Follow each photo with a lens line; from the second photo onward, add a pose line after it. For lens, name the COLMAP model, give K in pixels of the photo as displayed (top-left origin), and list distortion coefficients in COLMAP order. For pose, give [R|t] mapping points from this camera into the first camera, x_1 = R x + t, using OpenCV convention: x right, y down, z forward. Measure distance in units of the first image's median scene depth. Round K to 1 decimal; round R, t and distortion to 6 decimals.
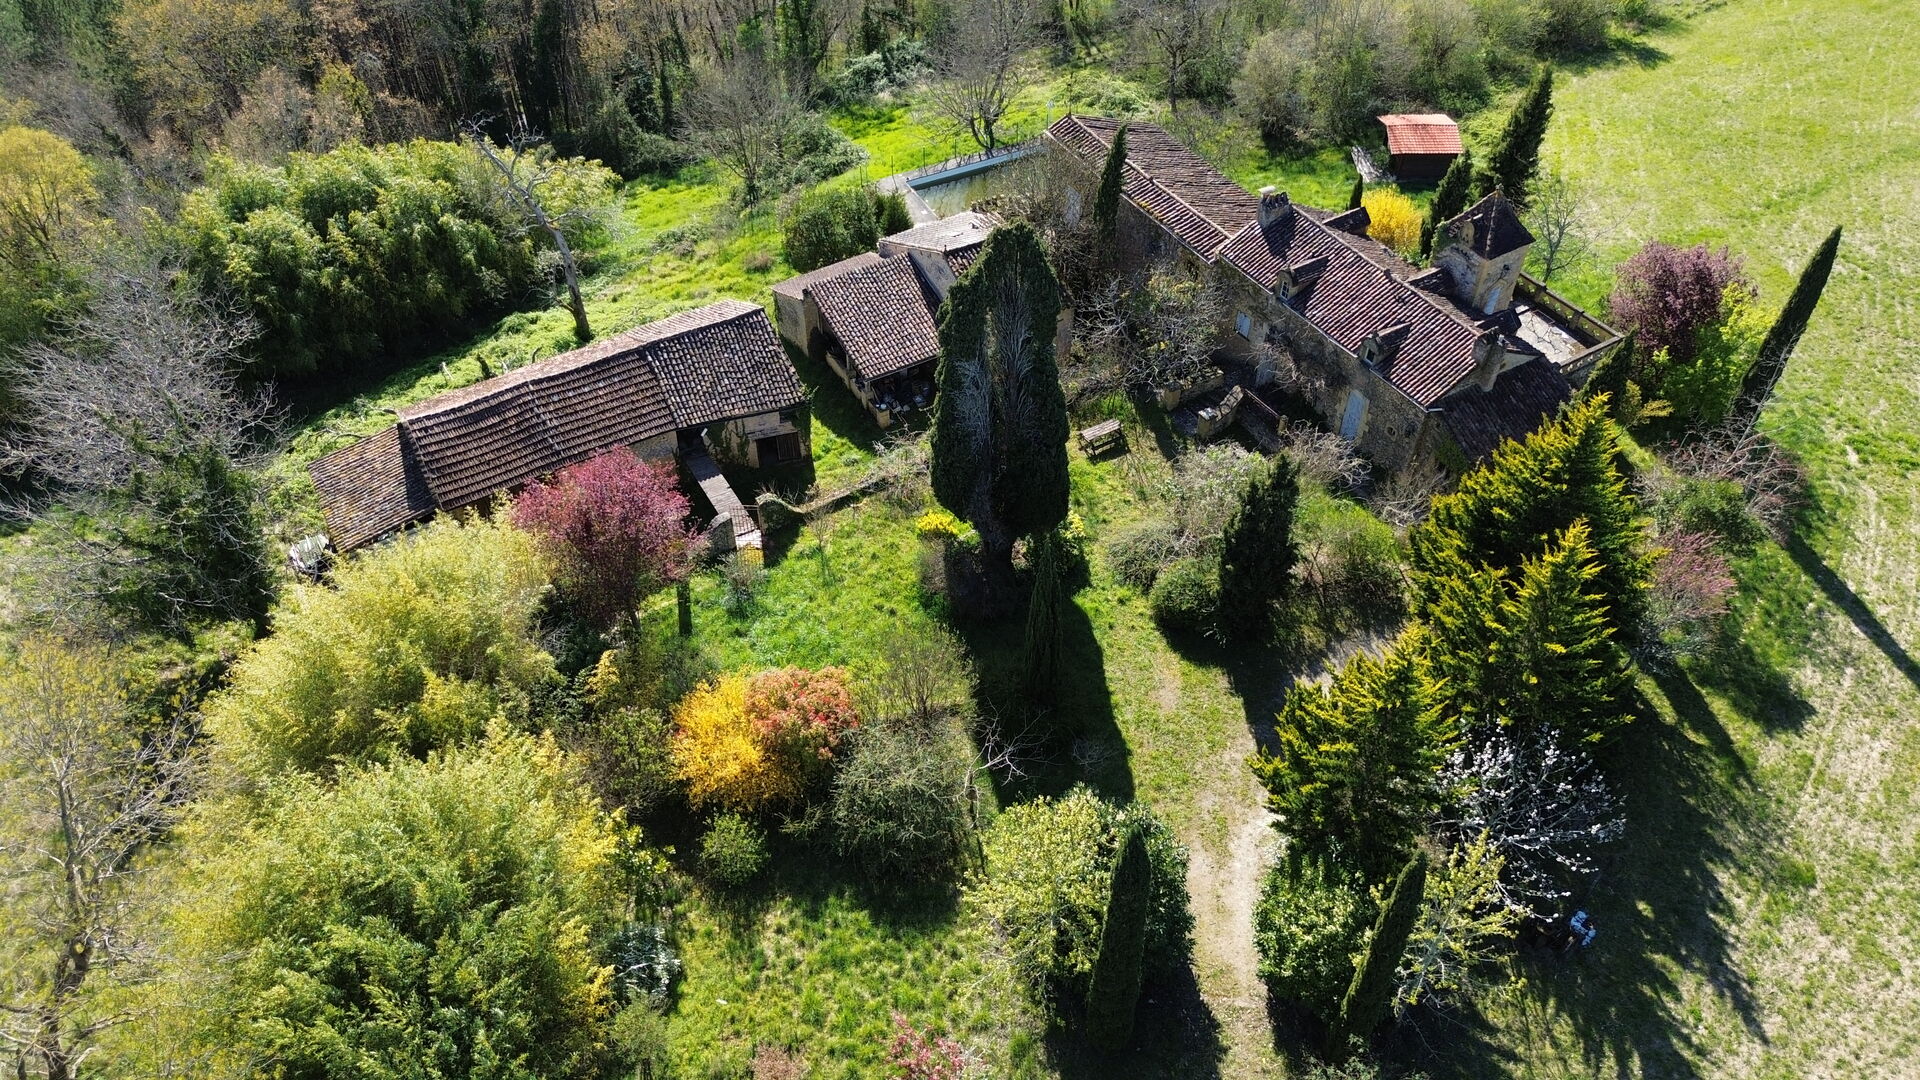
lens RADIAL K [[1356.7, 0, 965.1], [0, 1356.7, 533.7], [0, 0, 1]] dist [0.072559, -0.067196]
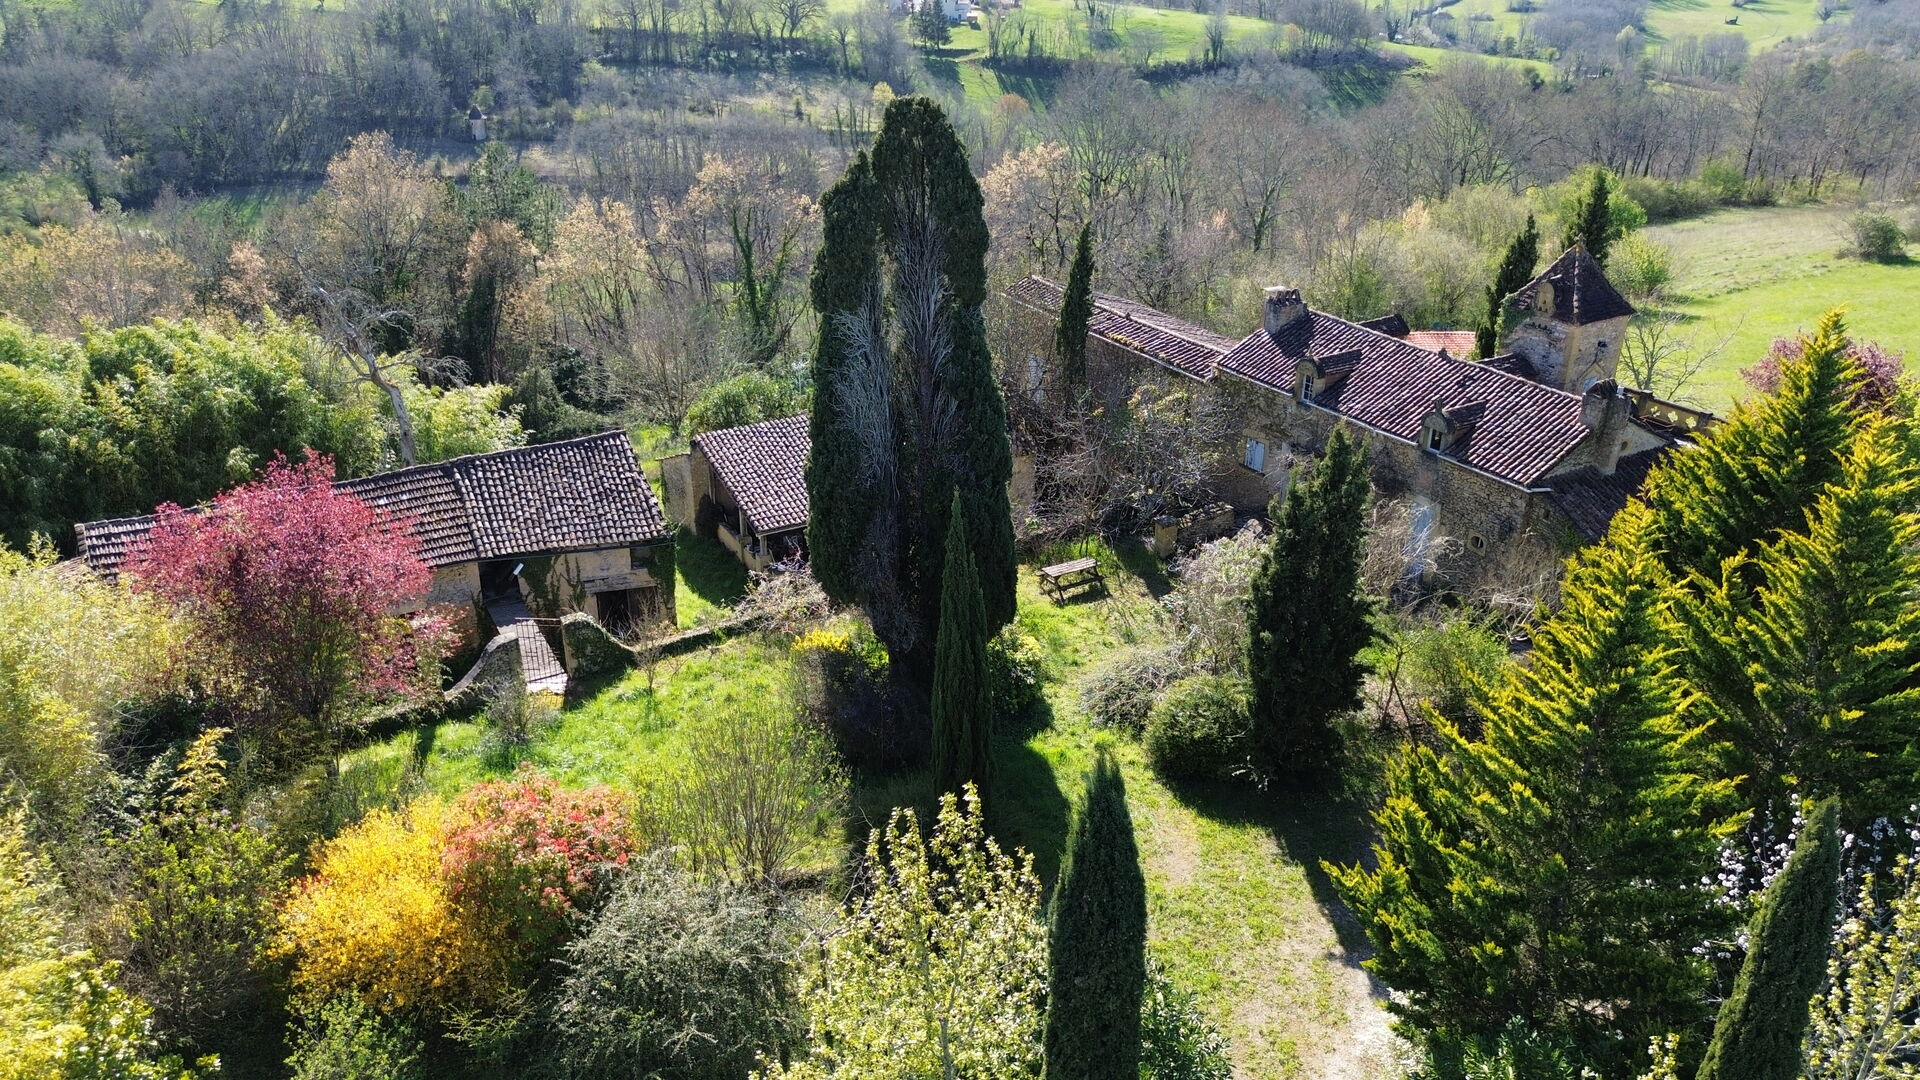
lens RADIAL K [[1356.7, 0, 965.1], [0, 1356.7, 533.7], [0, 0, 1]] dist [0.072559, -0.067196]
pose [[0.999996, 0.002257, -0.001904, 0.052079], [-0.002771, 0.939950, -0.341301, 0.175916], [0.001019, 0.341305, 0.939952, 0.358777]]
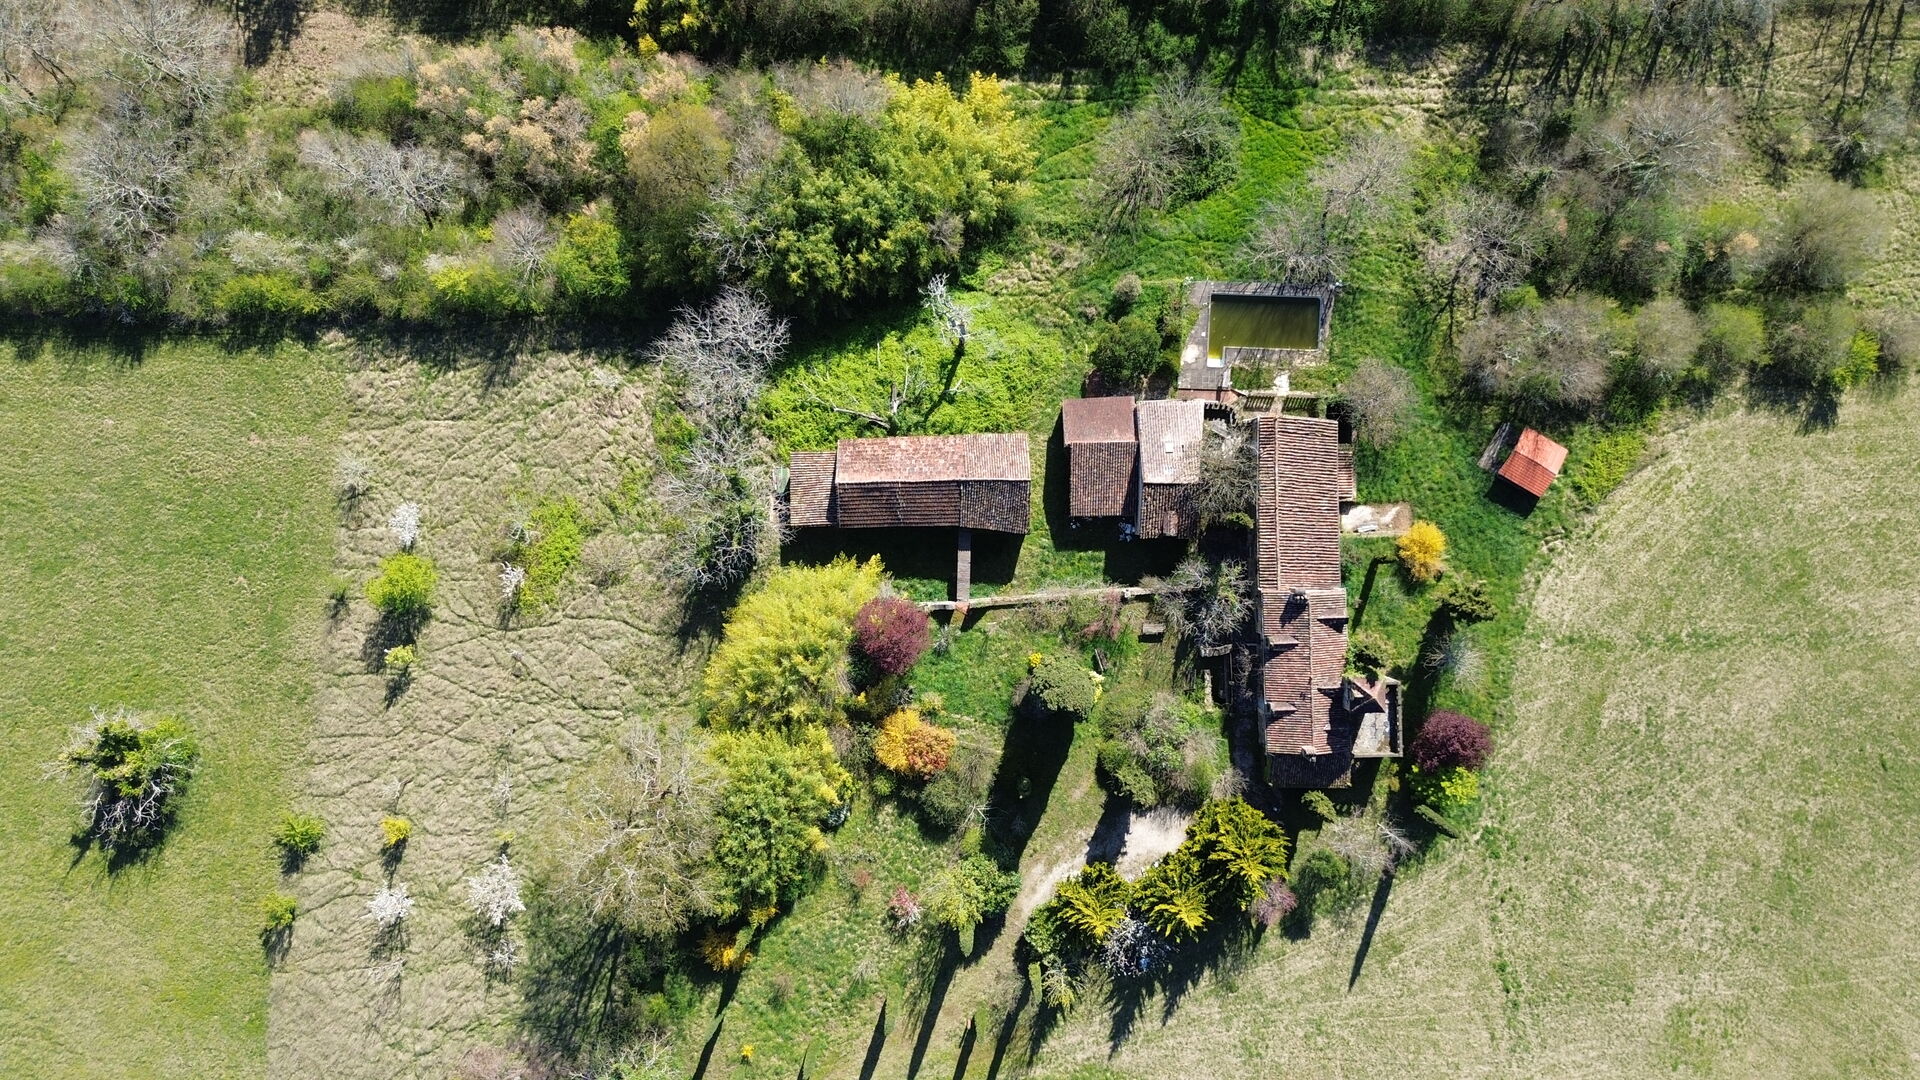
lens RADIAL K [[1356.7, 0, 965.1], [0, 1356.7, 533.7], [0, 0, 1]] dist [0.072559, -0.067196]
pose [[0.867568, 0.497319, -0.000084, -0.222872], [-0.348689, 0.608406, 0.712922, -1.623363], [0.354601, -0.618479, 0.701243, -0.396155]]
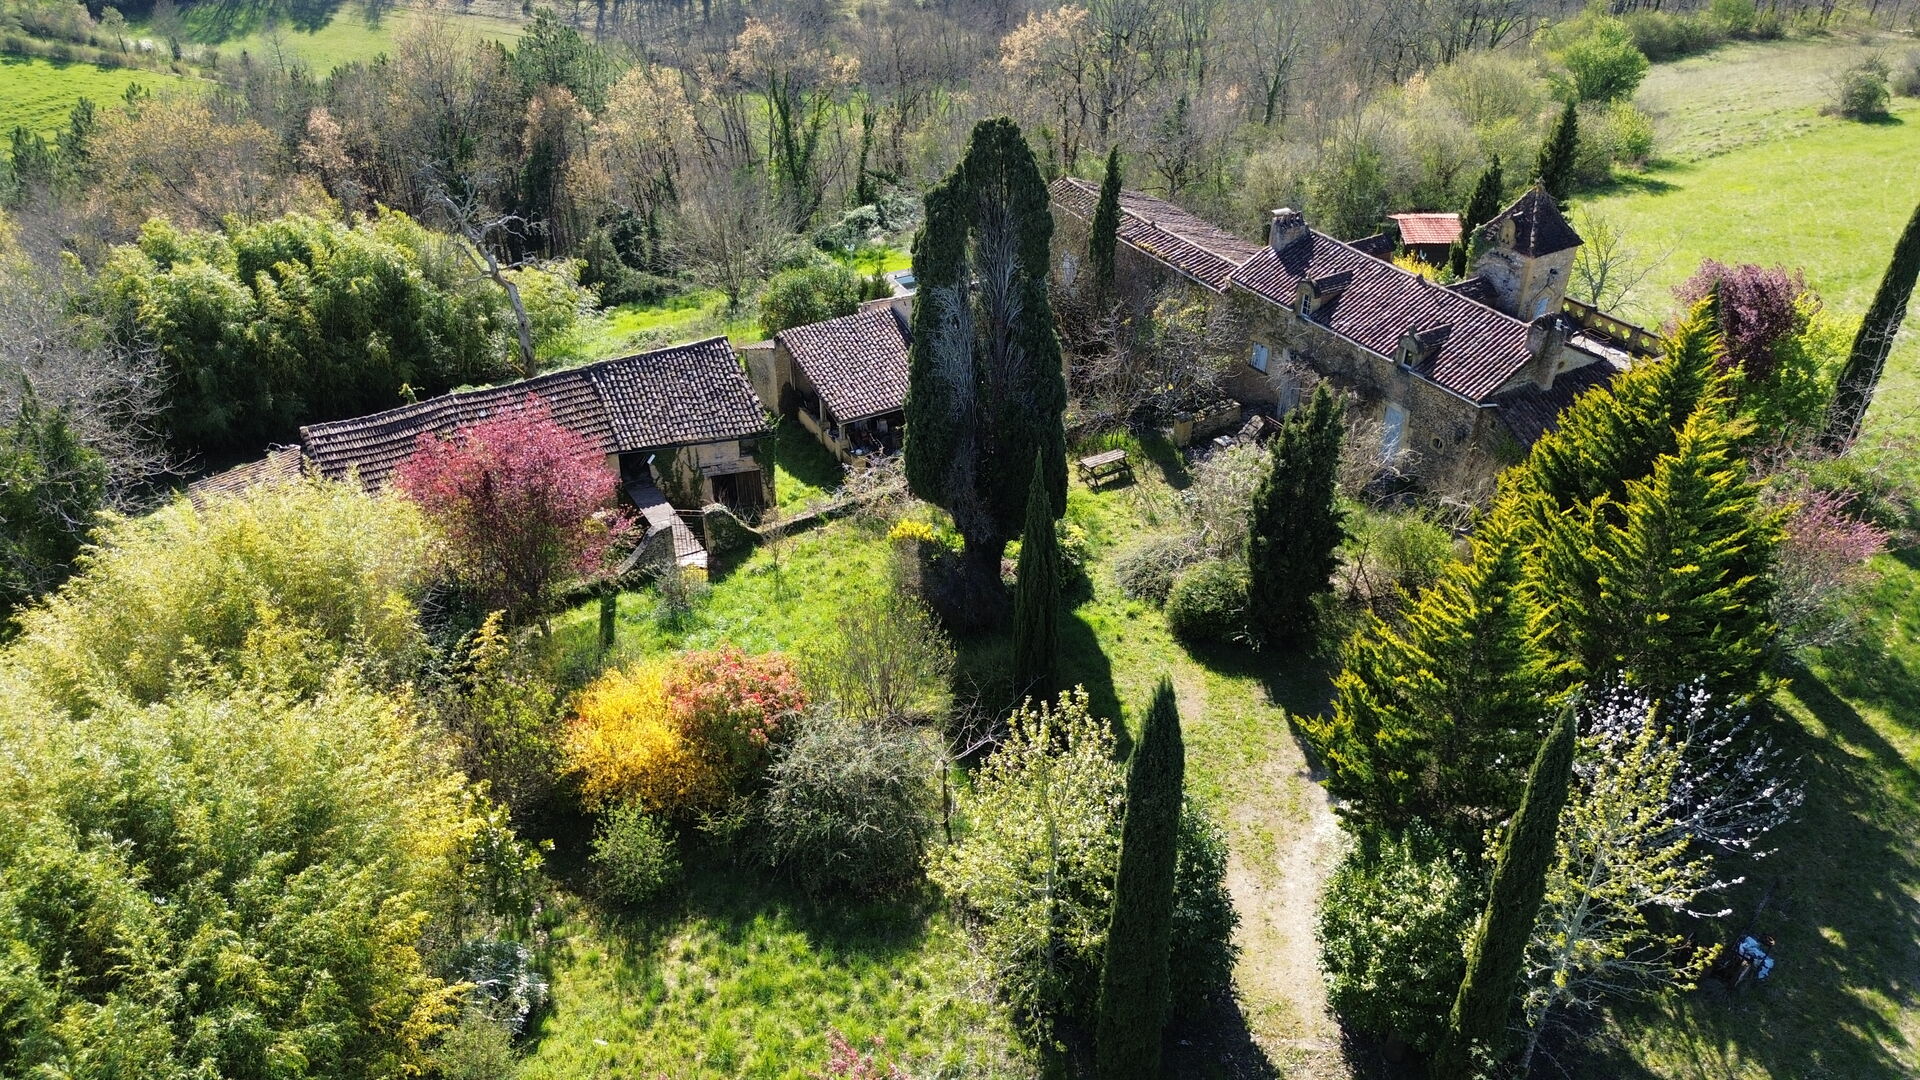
lens RADIAL K [[1356.7, 0, 965.1], [0, 1356.7, 533.7], [0, 0, 1]] dist [0.072559, -0.067196]
pose [[0.999991, 0.003615, -0.002359, 0.014575], [-0.004021, 0.978903, -0.204286, 0.172695], [0.001570, 0.204294, 0.978908, 0.171558]]
